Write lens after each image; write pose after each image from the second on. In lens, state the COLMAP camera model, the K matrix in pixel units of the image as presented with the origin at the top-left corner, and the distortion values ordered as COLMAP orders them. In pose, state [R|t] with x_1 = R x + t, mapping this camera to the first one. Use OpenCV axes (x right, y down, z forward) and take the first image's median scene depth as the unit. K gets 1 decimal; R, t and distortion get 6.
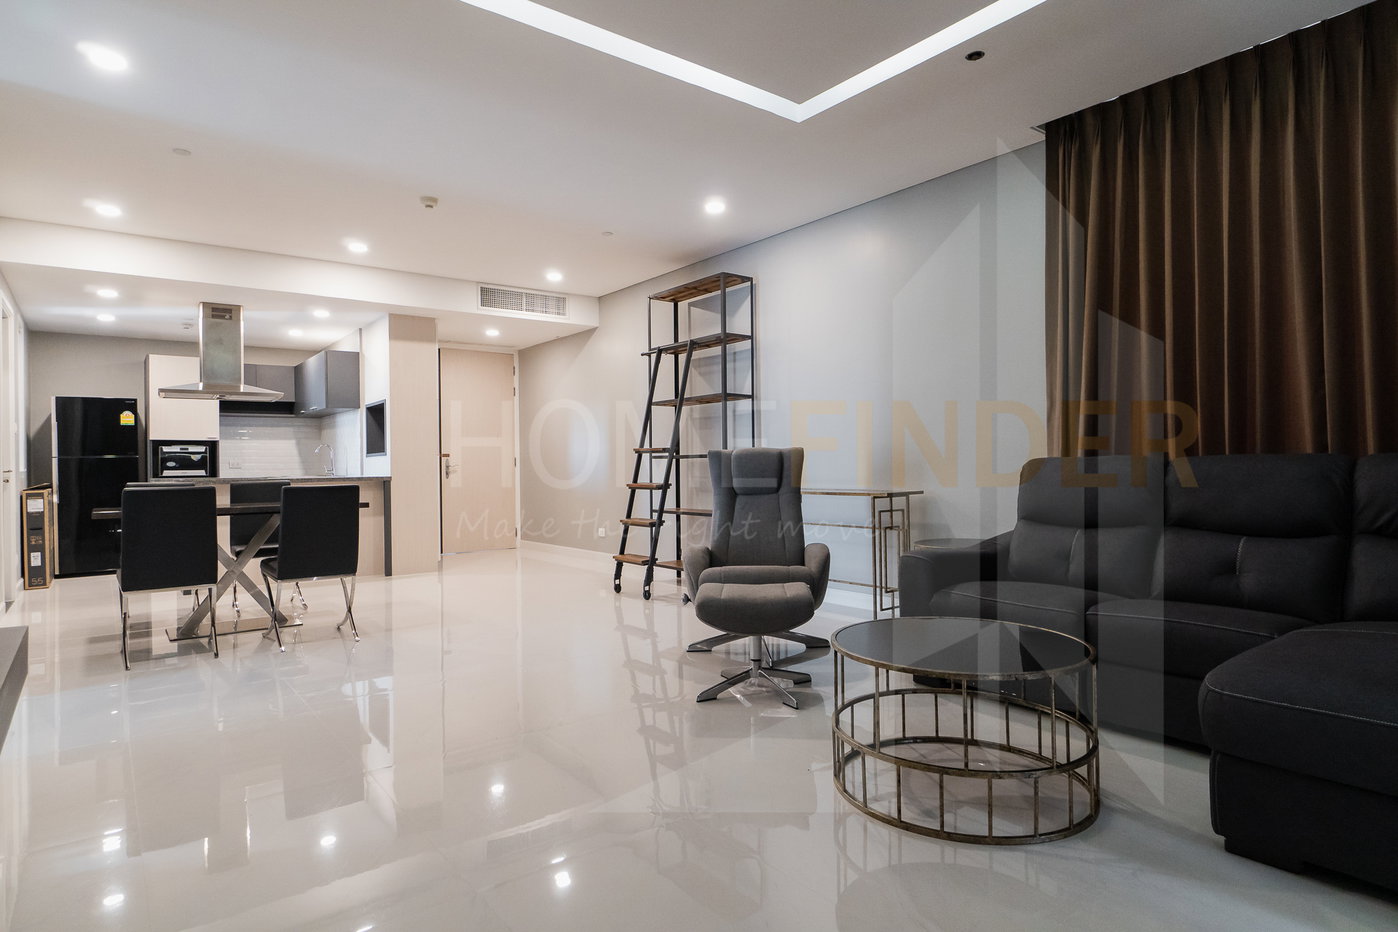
lens RADIAL K [[780.6, 0, 699.0], [0, 780.6, 466.0], [0, 0, 1]] dist [-0.003982, -0.001213]
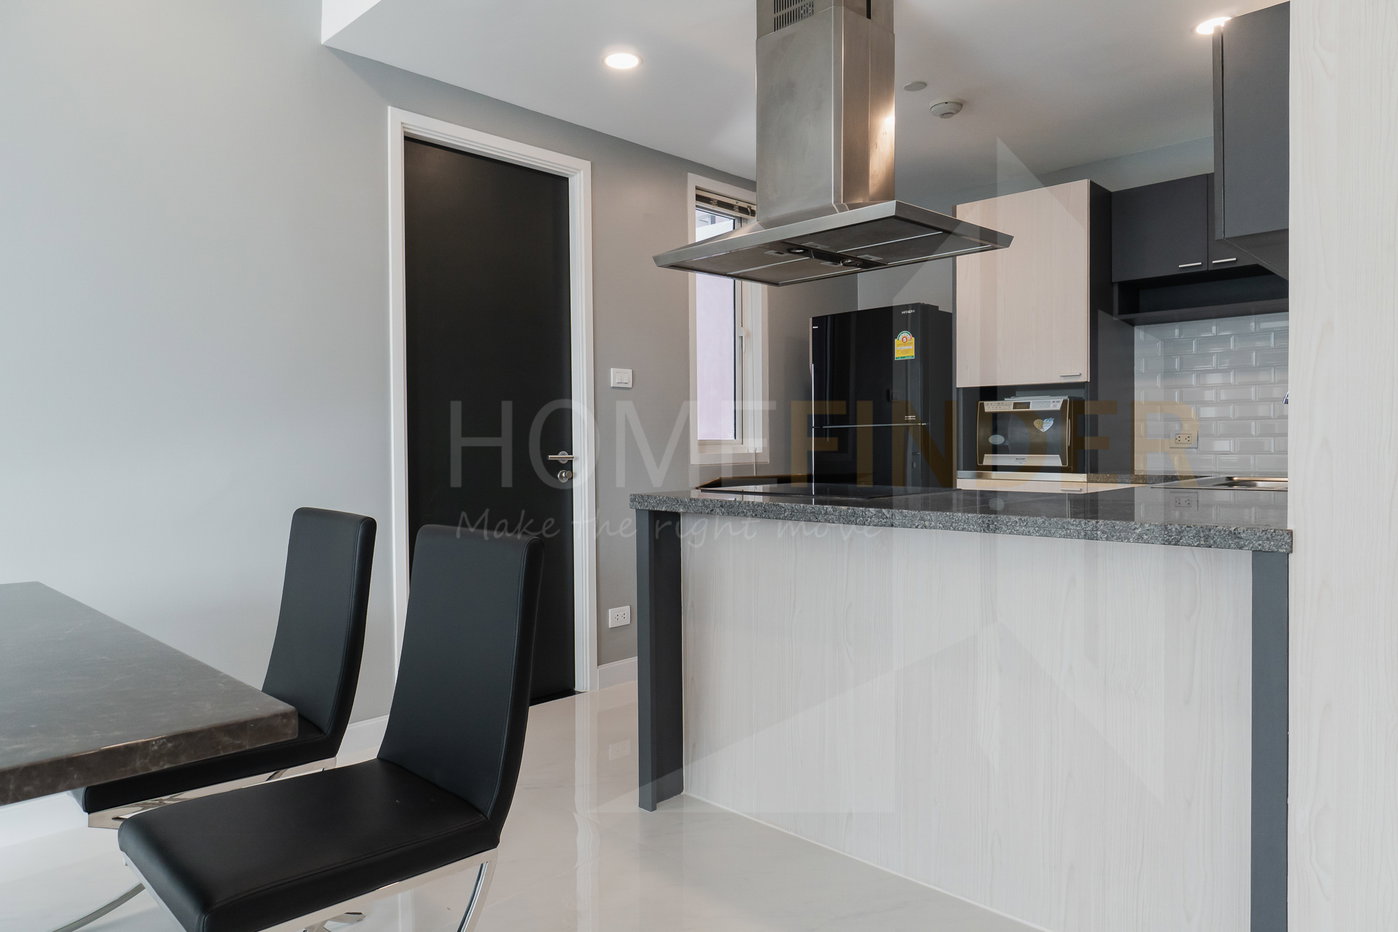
lens RADIAL K [[908.3, 0, 700.9], [0, 908.3, 448.3], [0, 0, 1]] dist [0.000854, -0.000150]
pose [[0.169826, 0.020678, -0.985257, -0.189392], [0.009788, 0.999695, 0.022668, -0.011022], [0.985425, -0.013493, 0.169572, 0.741971]]
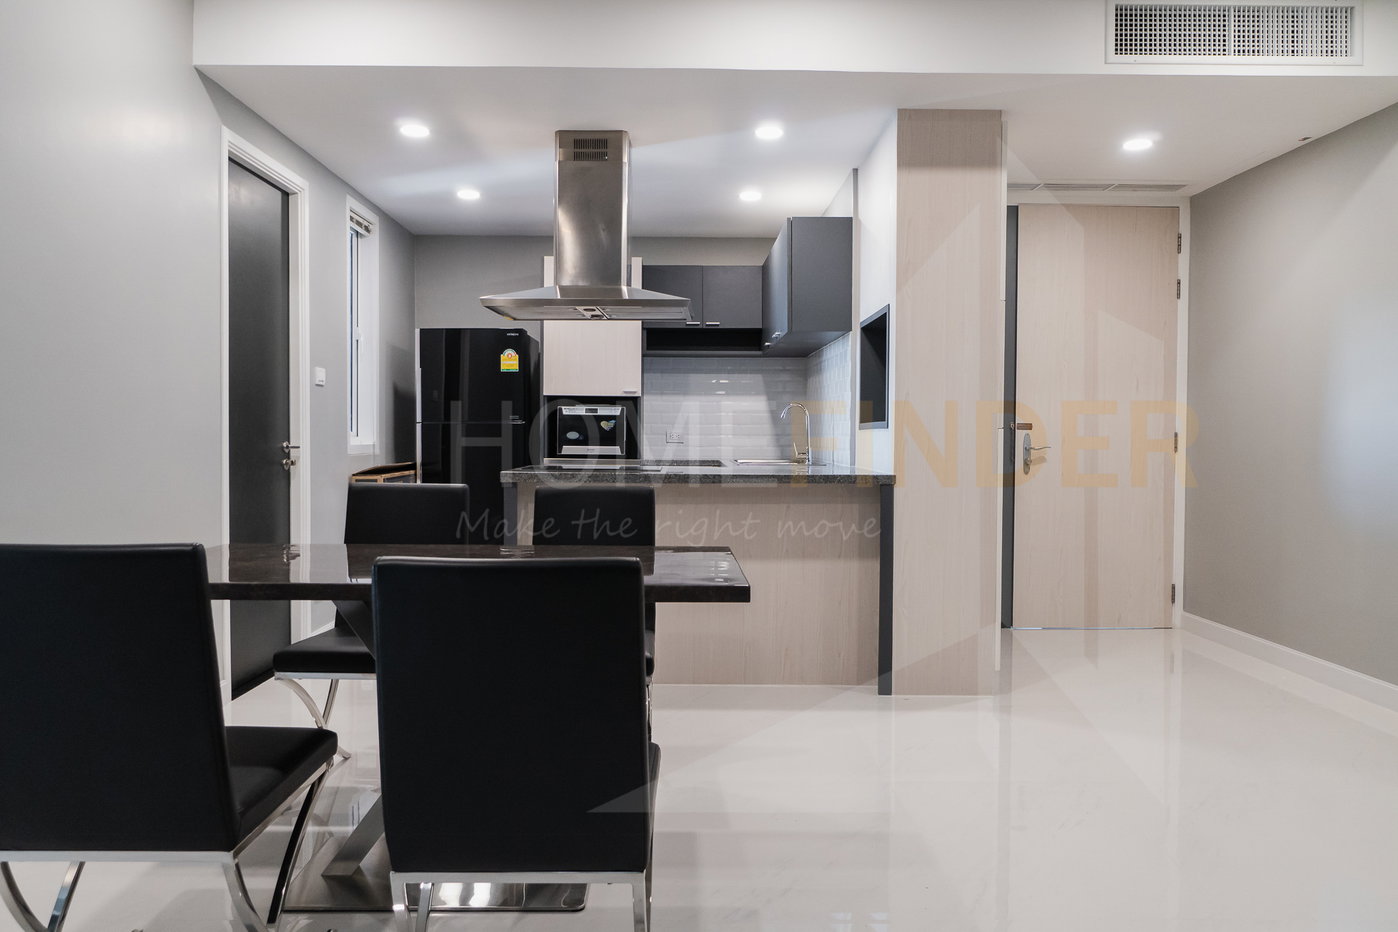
lens RADIAL K [[1016.4, 0, 682.6], [0, 1016.4, 456.7], [0, 0, 1]] dist [-0.021468, 0.002260]
pose [[0.793455, 0.033368, -0.607714, -0.124305], [-0.018011, 0.999346, 0.031355, -0.012177], [0.608363, -0.013933, 0.793537, 0.419430]]
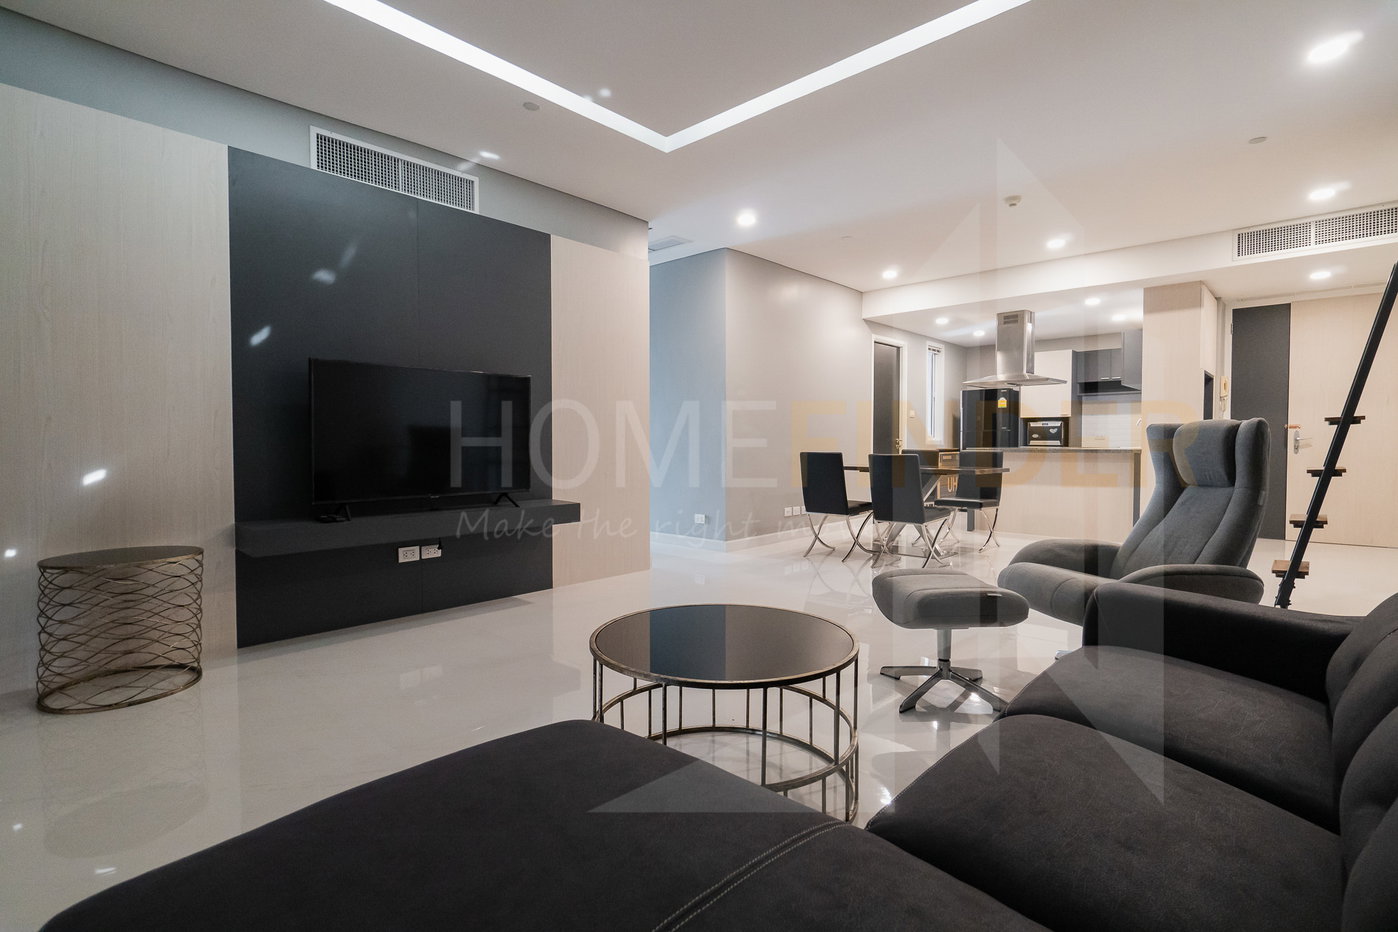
lens RADIAL K [[670.8, 0, 699.0], [0, 670.8, 466.0], [0, 0, 1]] dist [-0.000062, 0.000210]
pose [[0.164091, 0.049117, -0.985222, 0.339886], [-0.002609, 0.998778, 0.049358, -0.006118], [0.986442, -0.005529, 0.164018, 0.259074]]
